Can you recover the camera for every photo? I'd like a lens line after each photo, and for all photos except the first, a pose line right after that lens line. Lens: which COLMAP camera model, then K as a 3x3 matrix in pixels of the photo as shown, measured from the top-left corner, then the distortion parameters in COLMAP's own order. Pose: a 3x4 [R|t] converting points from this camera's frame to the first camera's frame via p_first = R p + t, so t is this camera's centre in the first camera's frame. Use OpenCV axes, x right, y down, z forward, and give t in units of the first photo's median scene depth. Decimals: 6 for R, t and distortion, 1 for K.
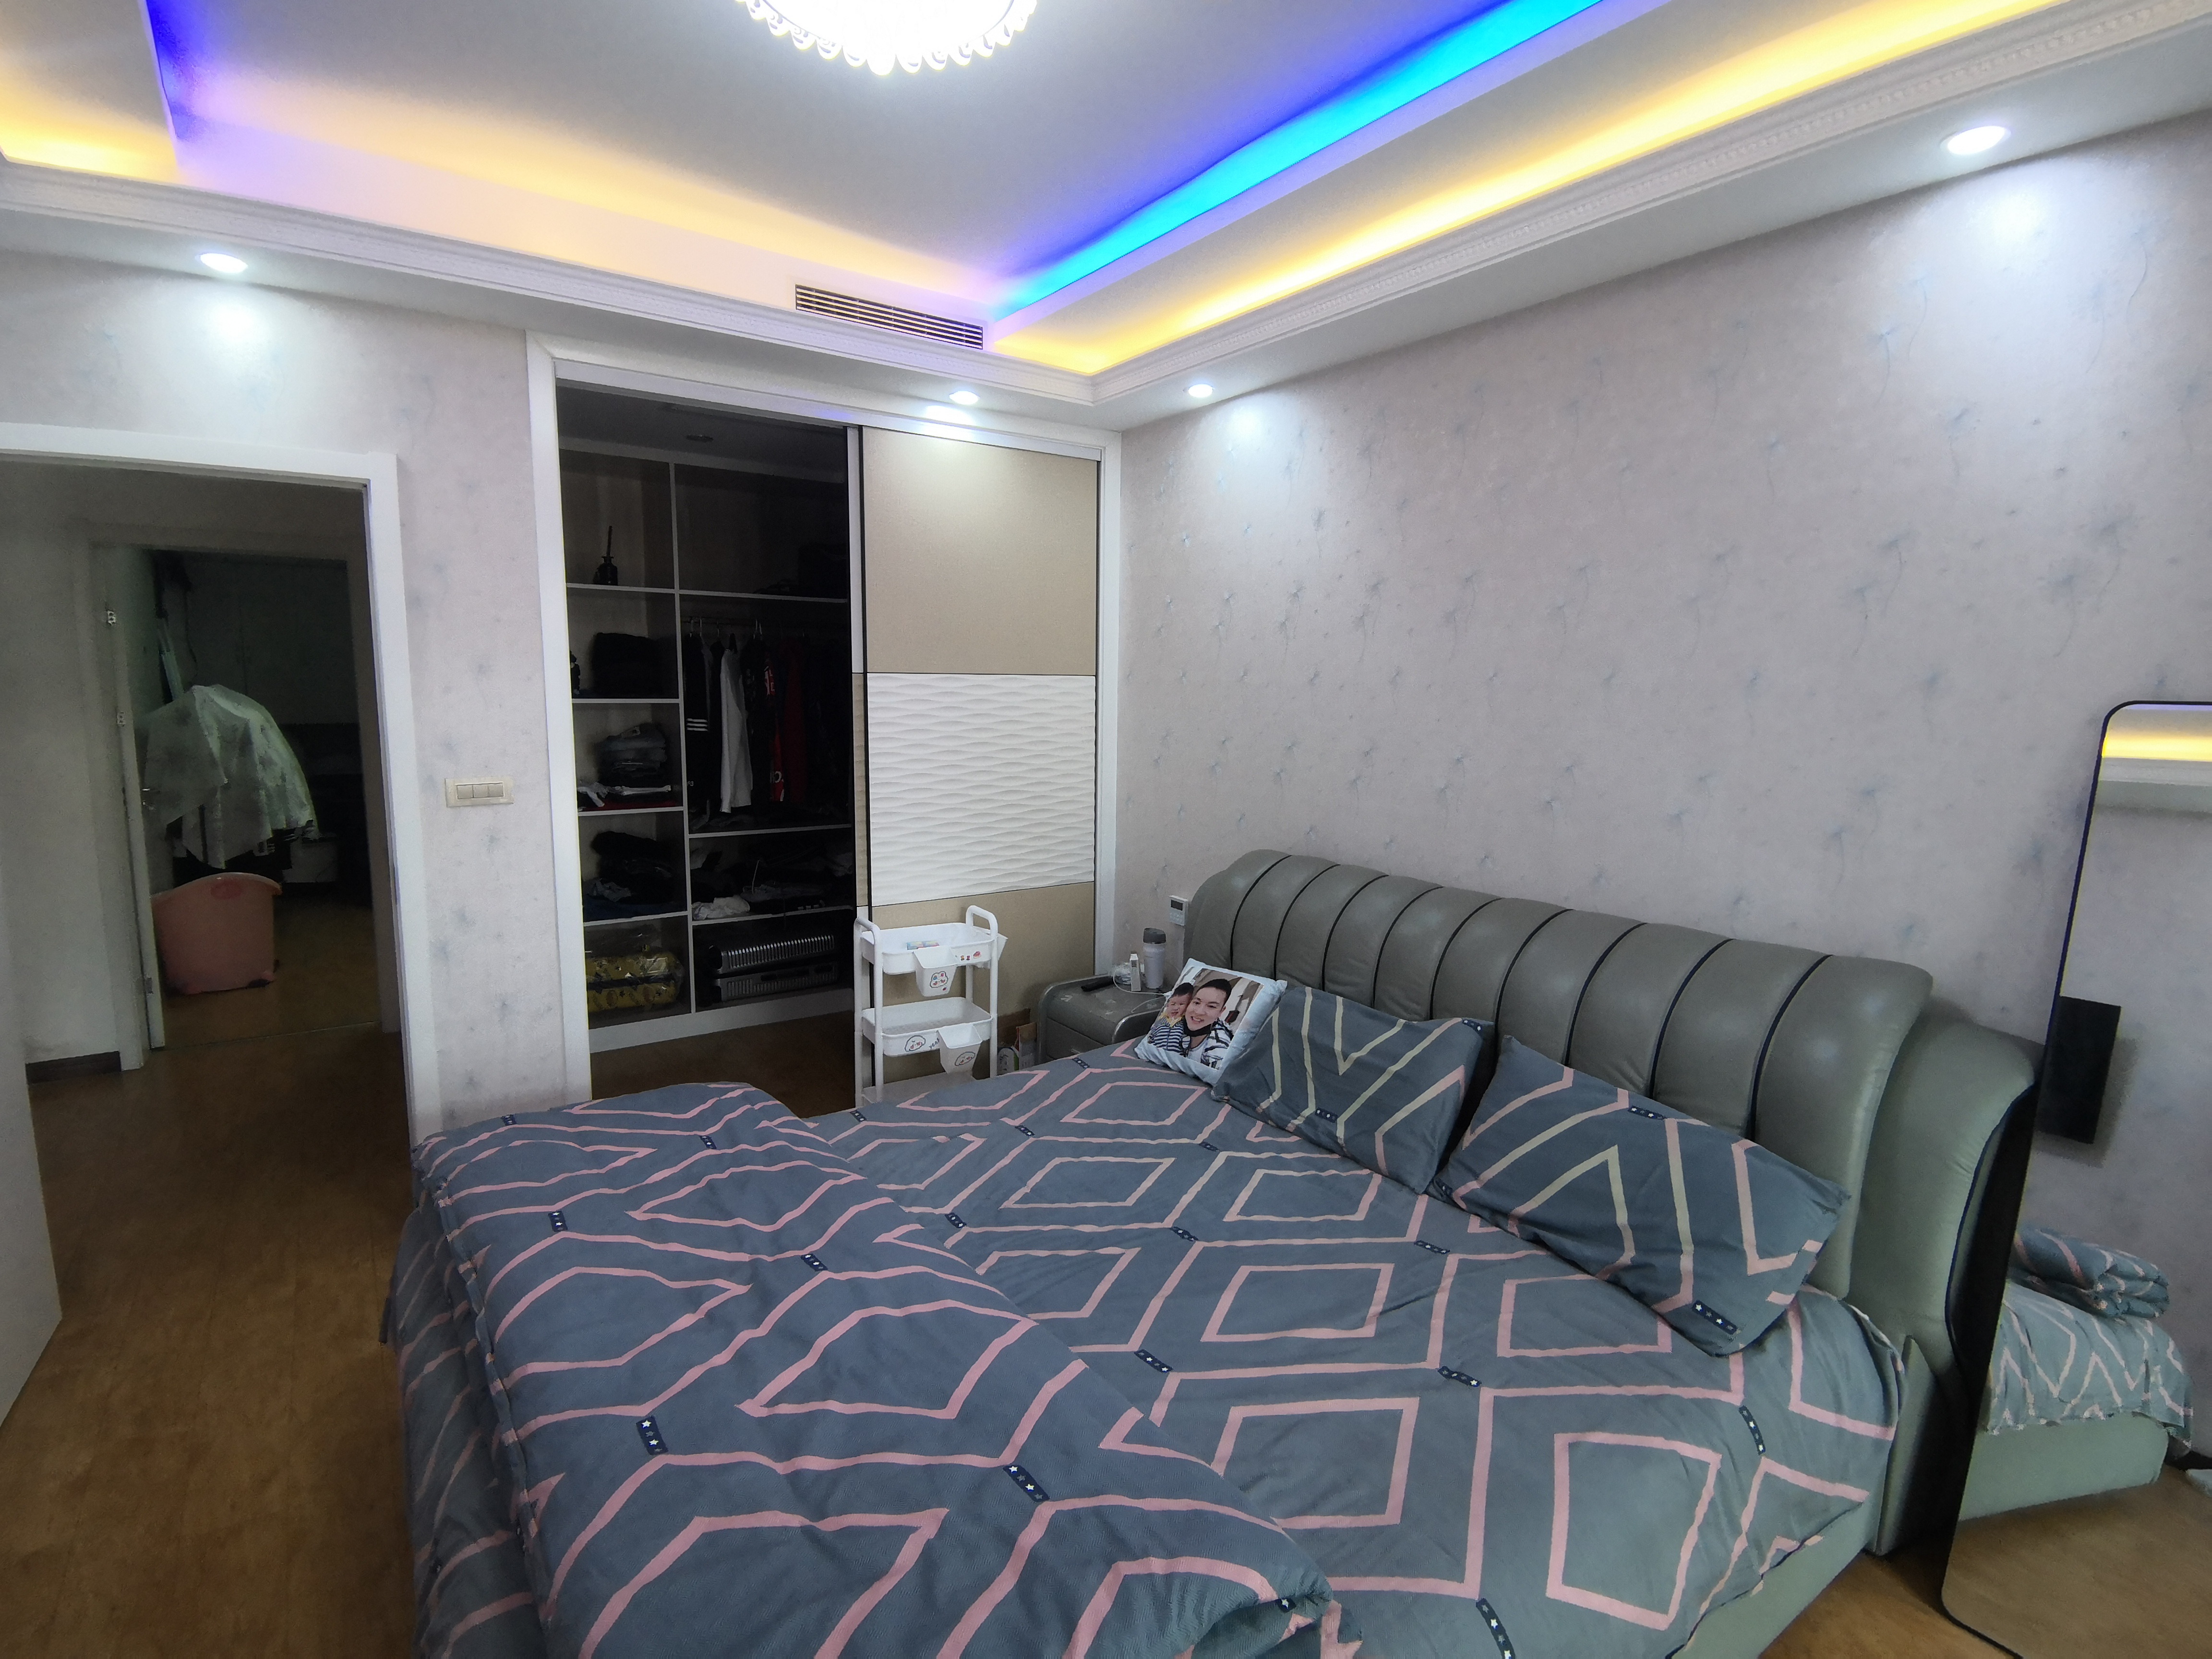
lens RADIAL K [[1116.3, 0, 1106.0], [0, 1116.3, 829.5], [0, 0, 1]] dist [-0.001888, -0.000554]
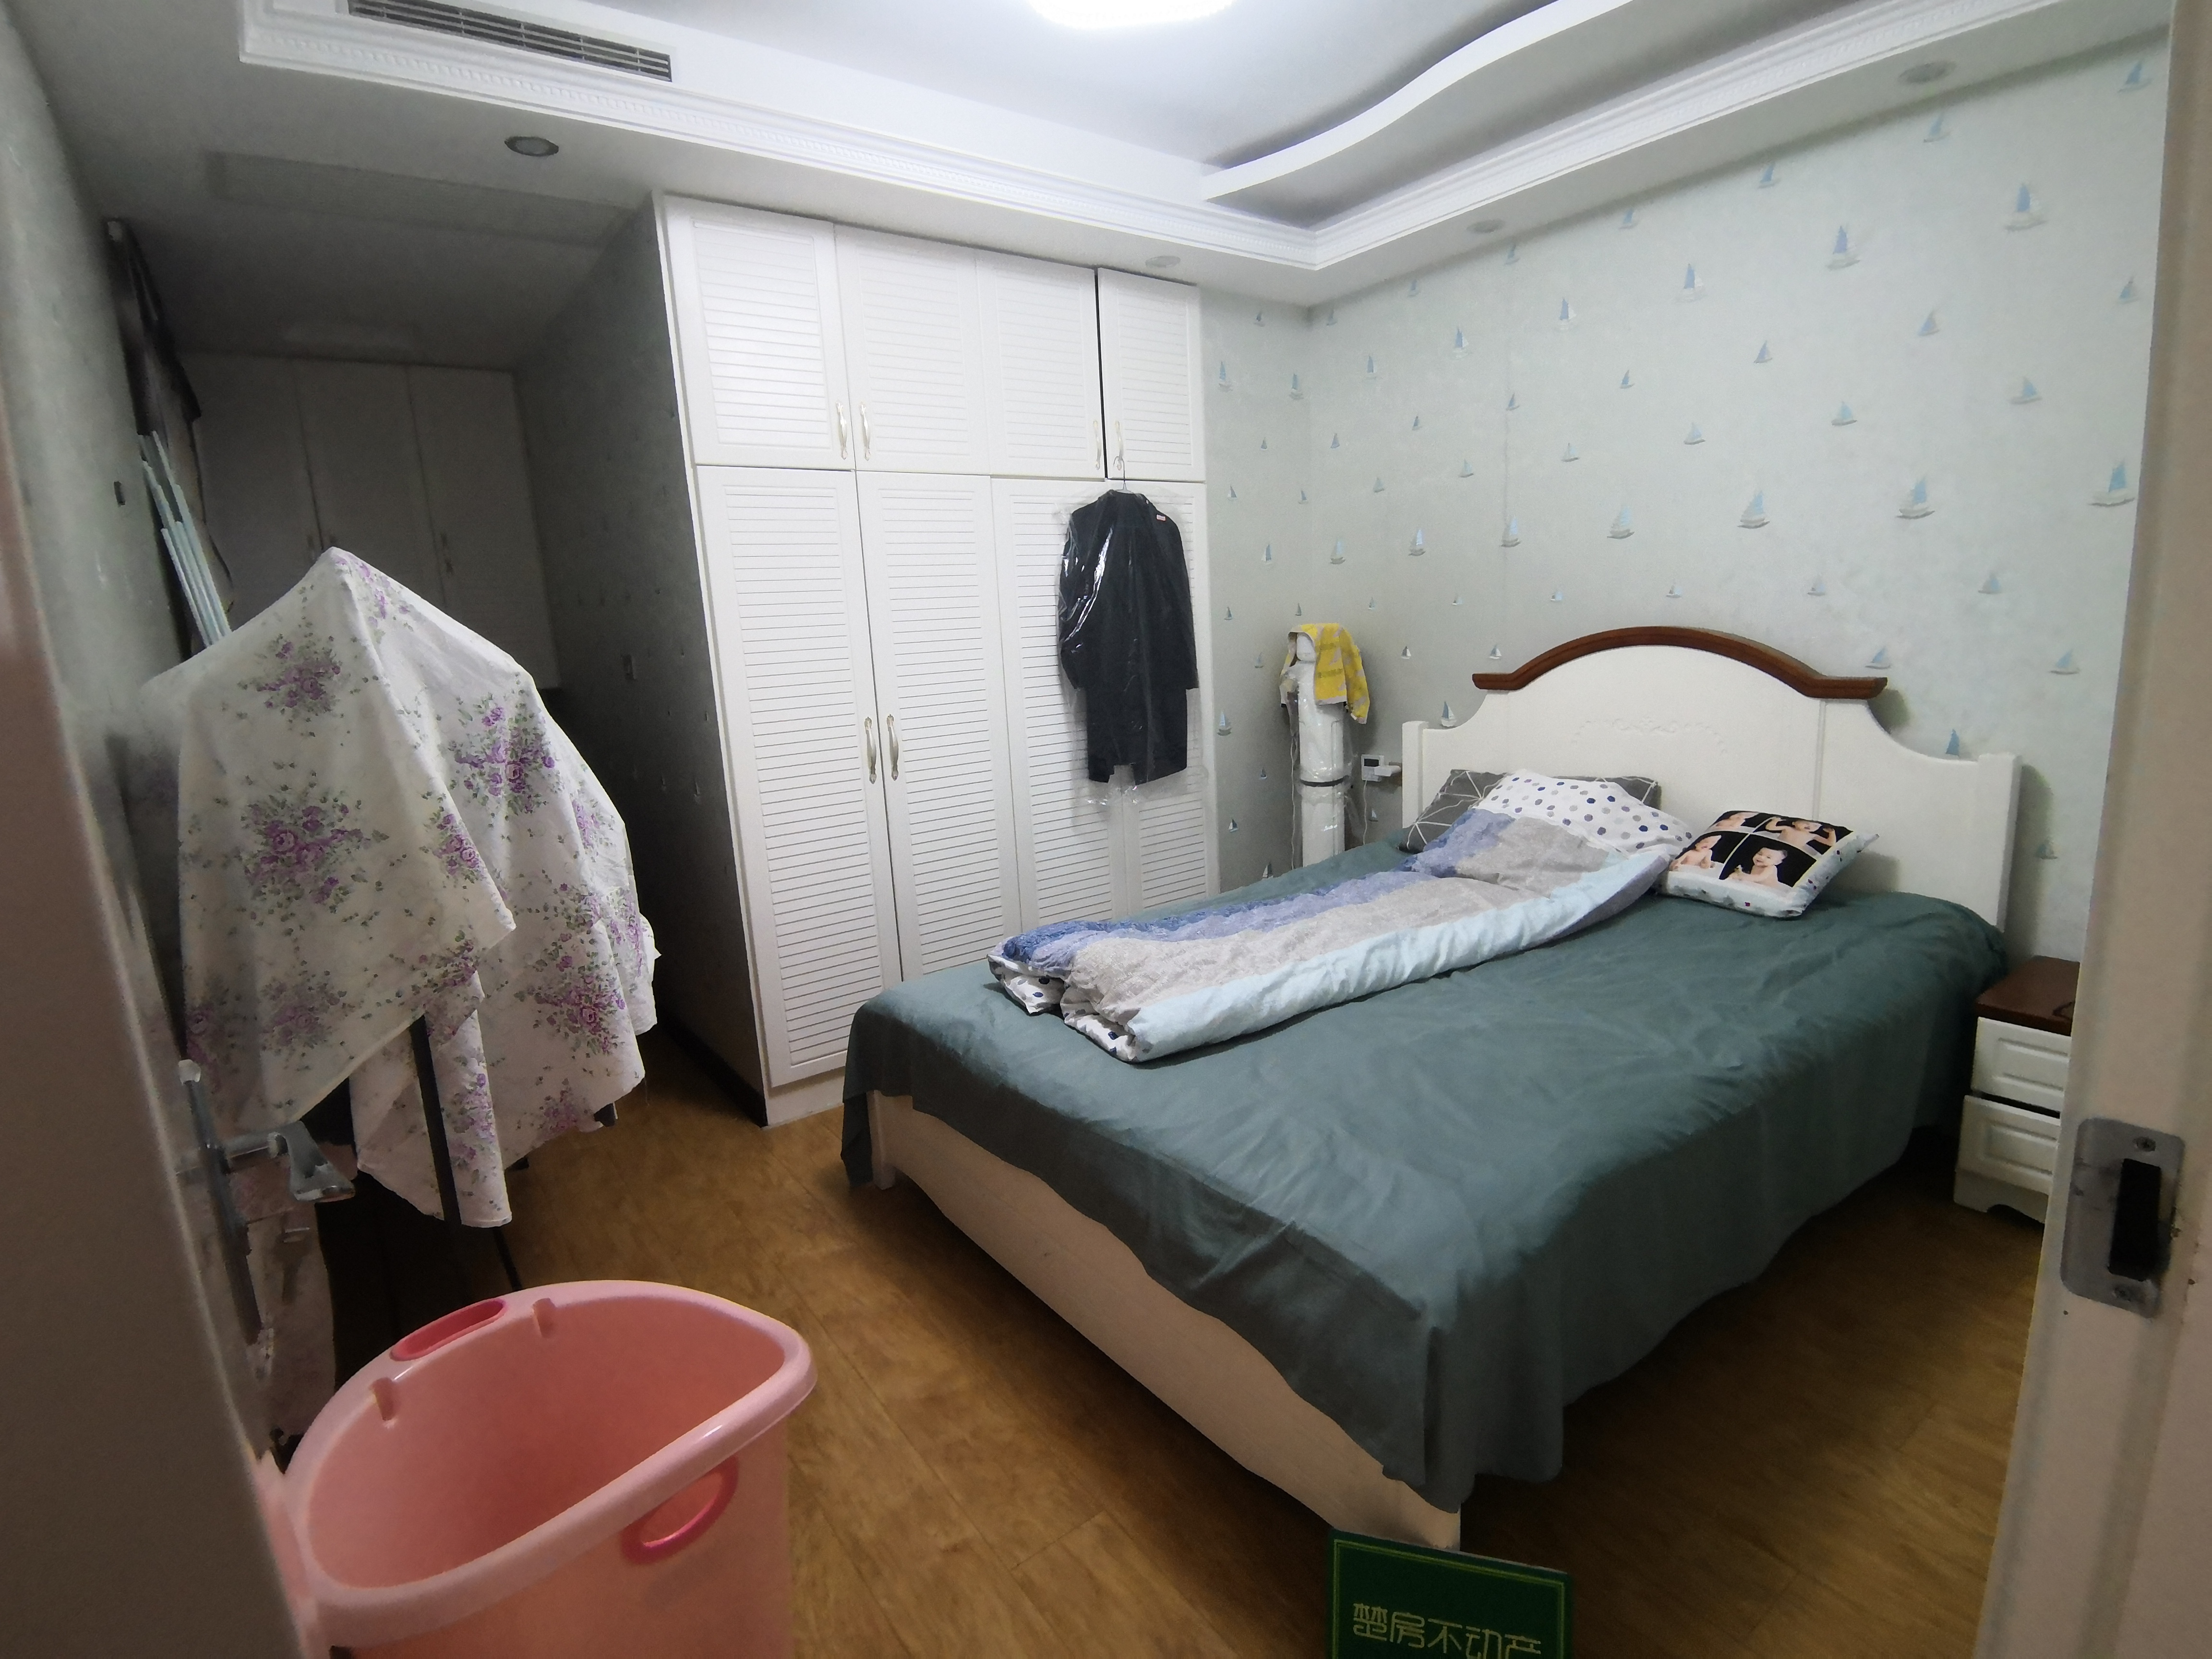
lens RADIAL K [[1084.9, 0, 1106.0], [0, 1084.9, 829.5], [0, 0, 1]] dist [0.000746, 0.000104]
pose [[0.997987, -0.062378, 0.011436, -0.652033], [0.061380, 0.995434, 0.073098, -0.073225], [-0.015944, -0.072249, 0.997259, 0.750641]]
